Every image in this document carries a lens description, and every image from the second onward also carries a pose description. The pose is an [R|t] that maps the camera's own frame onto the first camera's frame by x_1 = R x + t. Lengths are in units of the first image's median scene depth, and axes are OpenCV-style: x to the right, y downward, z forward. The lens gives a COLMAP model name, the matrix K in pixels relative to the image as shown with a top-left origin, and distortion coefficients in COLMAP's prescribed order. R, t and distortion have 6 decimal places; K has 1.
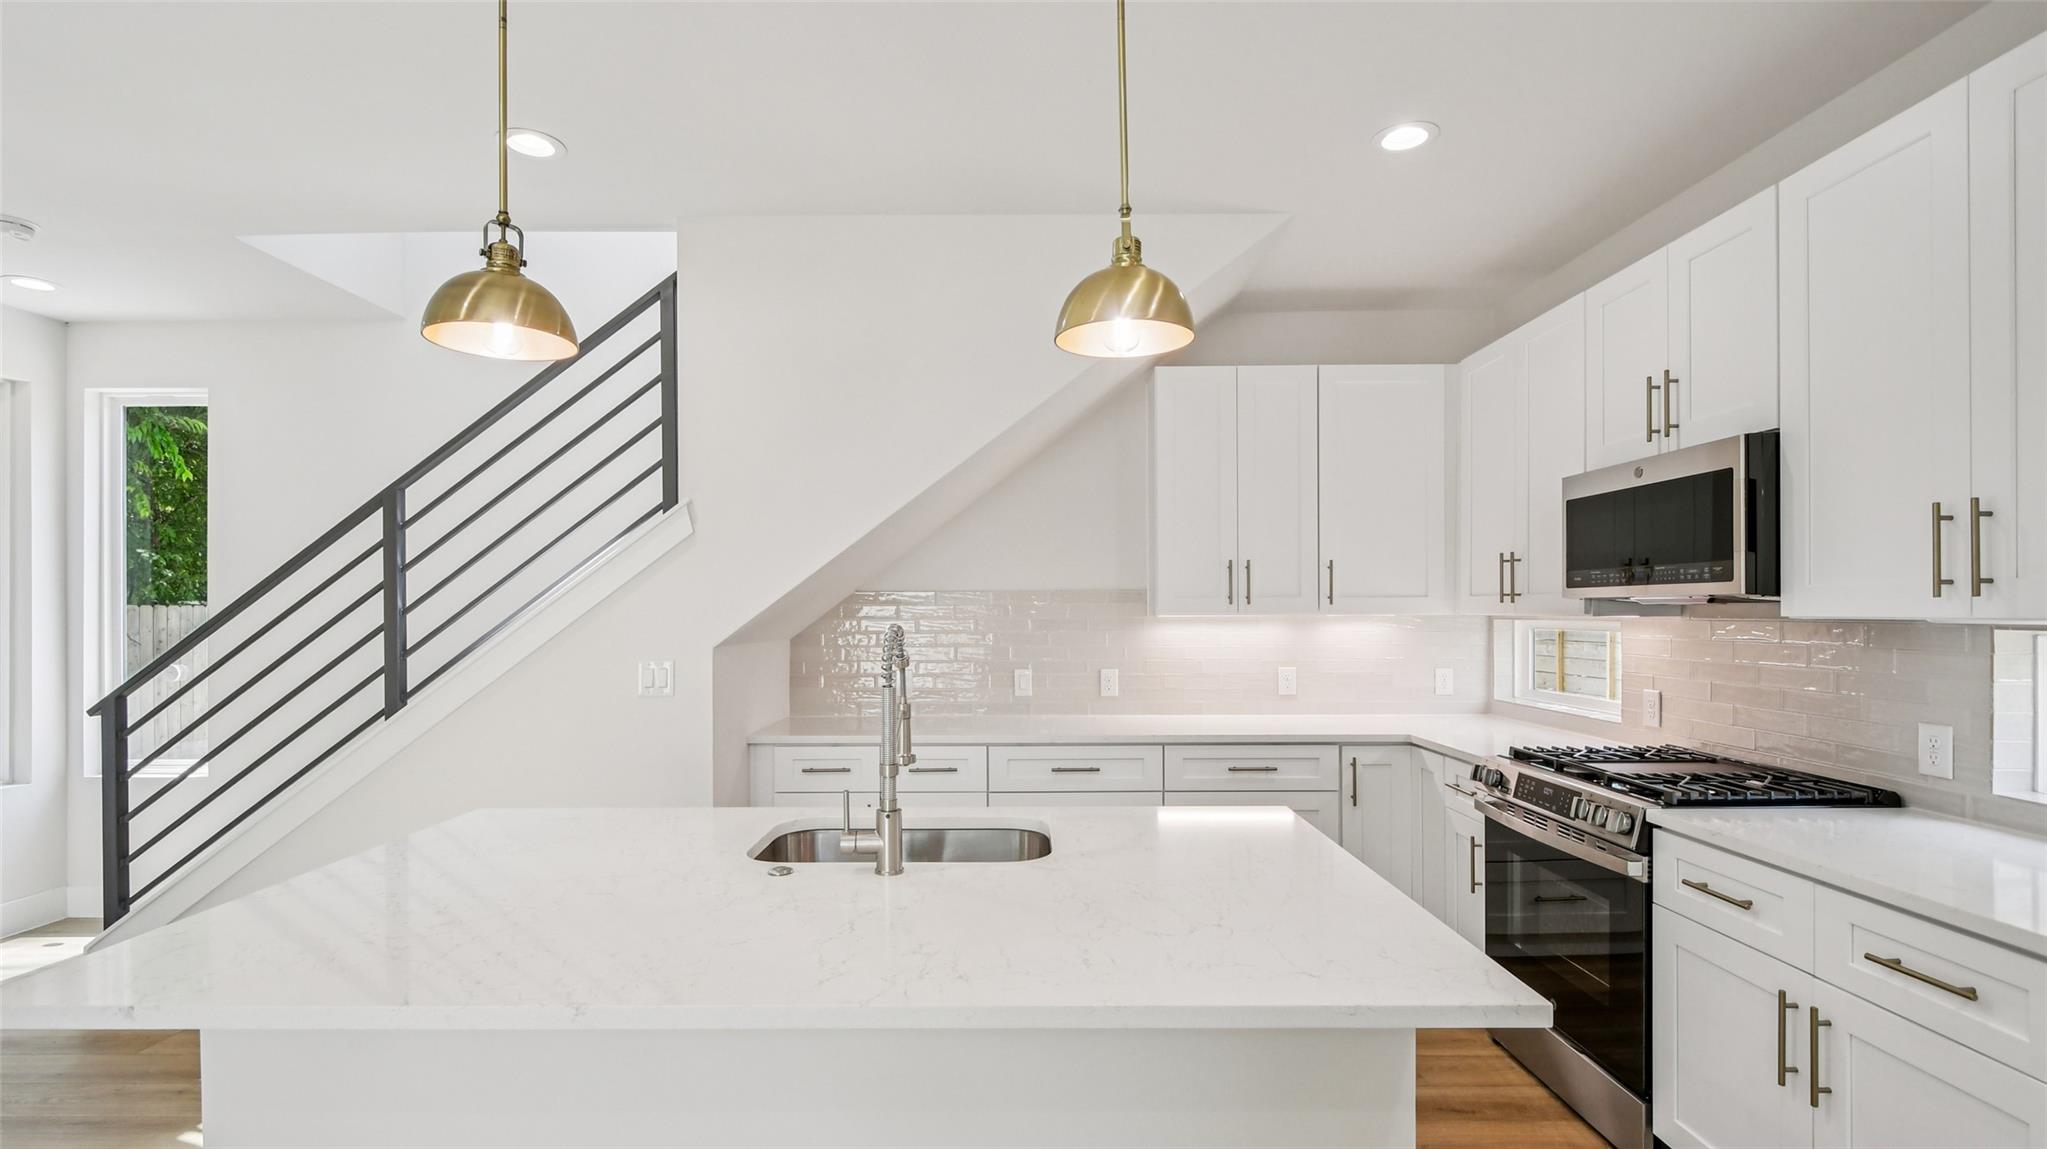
lens RADIAL K [[923.9, 0, 1015.5], [0, 923.9, 607.8], [0, 0, 1]] dist [-0.011858, -0.000169]
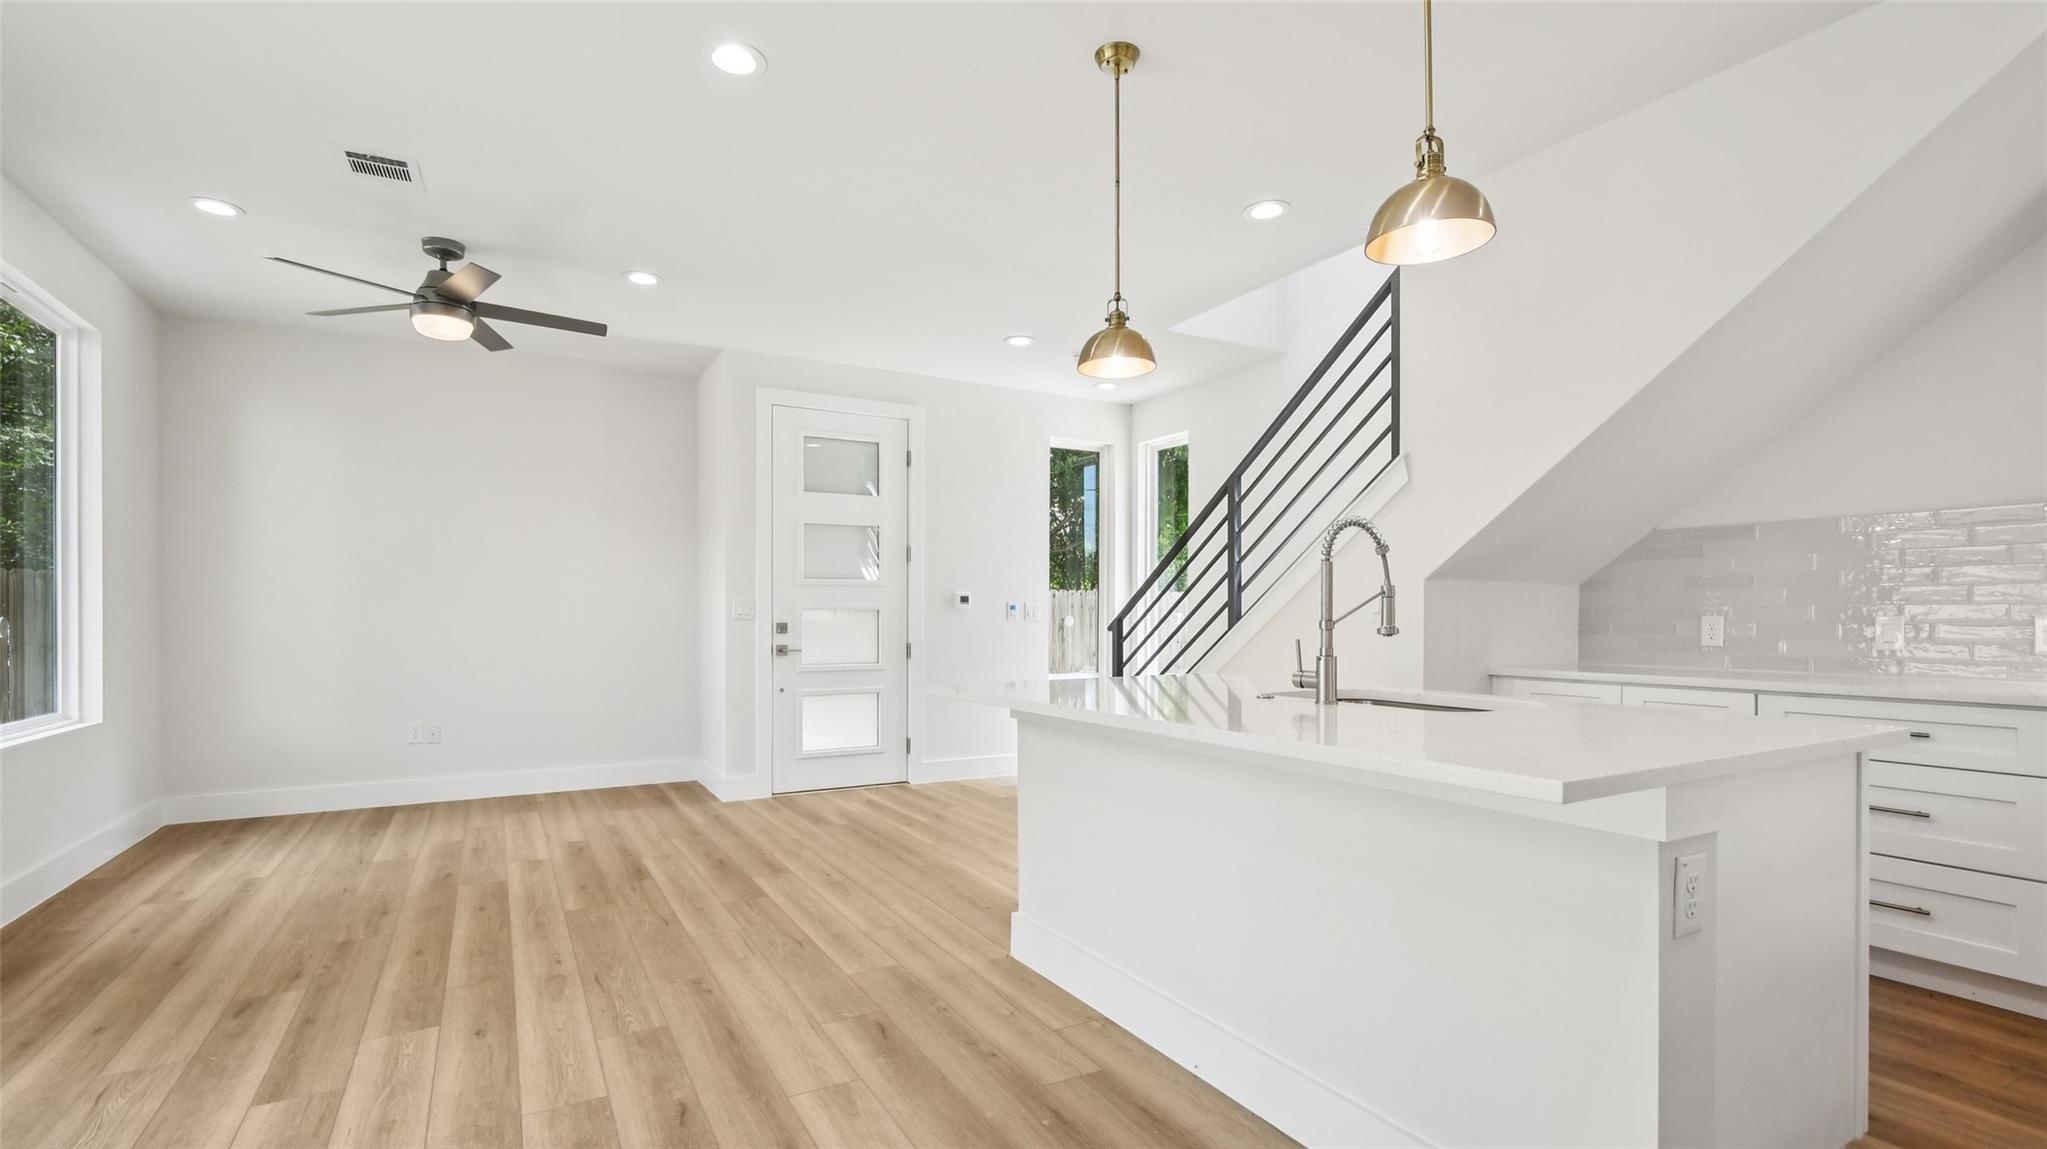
lens RADIAL K [[931.0, 0, 1023.8], [0, 931.0, 596.5], [0, 0, 1]] dist [-0.001280, -0.000343]
pose [[0.504472, -0.014654, -0.863304, 0.411204], [0.000755, 0.999863, -0.016531, 0.081894], [0.863428, 0.007688, 0.504414, -0.017153]]
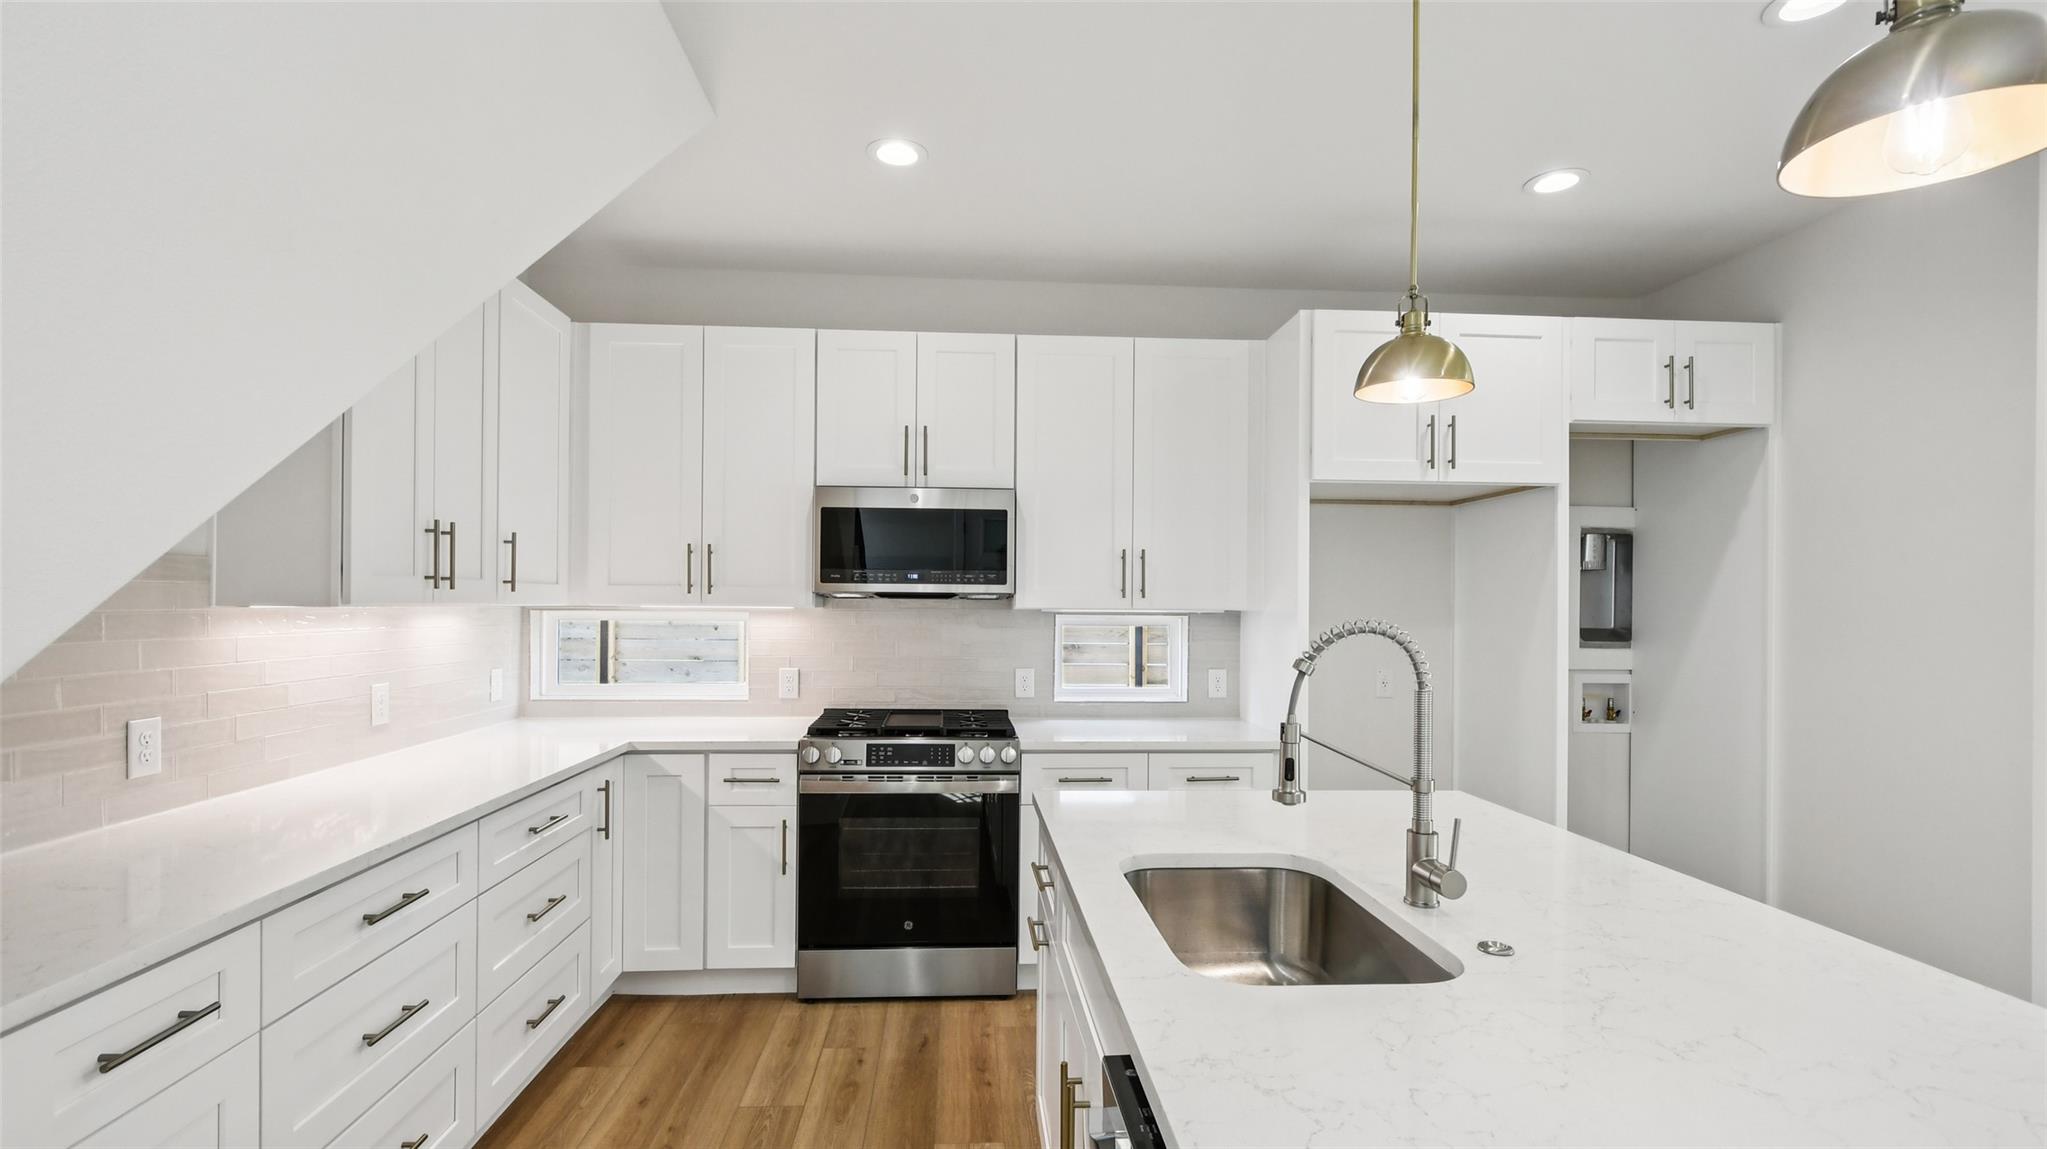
lens RADIAL K [[931.0, 0, 1023.8], [0, 931.0, 596.5], [0, 0, 1]] dist [-0.001280, -0.000343]
pose [[-0.080387, 0.006312, 0.996744, -0.567967], [-0.014314, 0.999870, -0.007486, 0.001302], [-0.996661, -0.014869, -0.080286, 0.820159]]
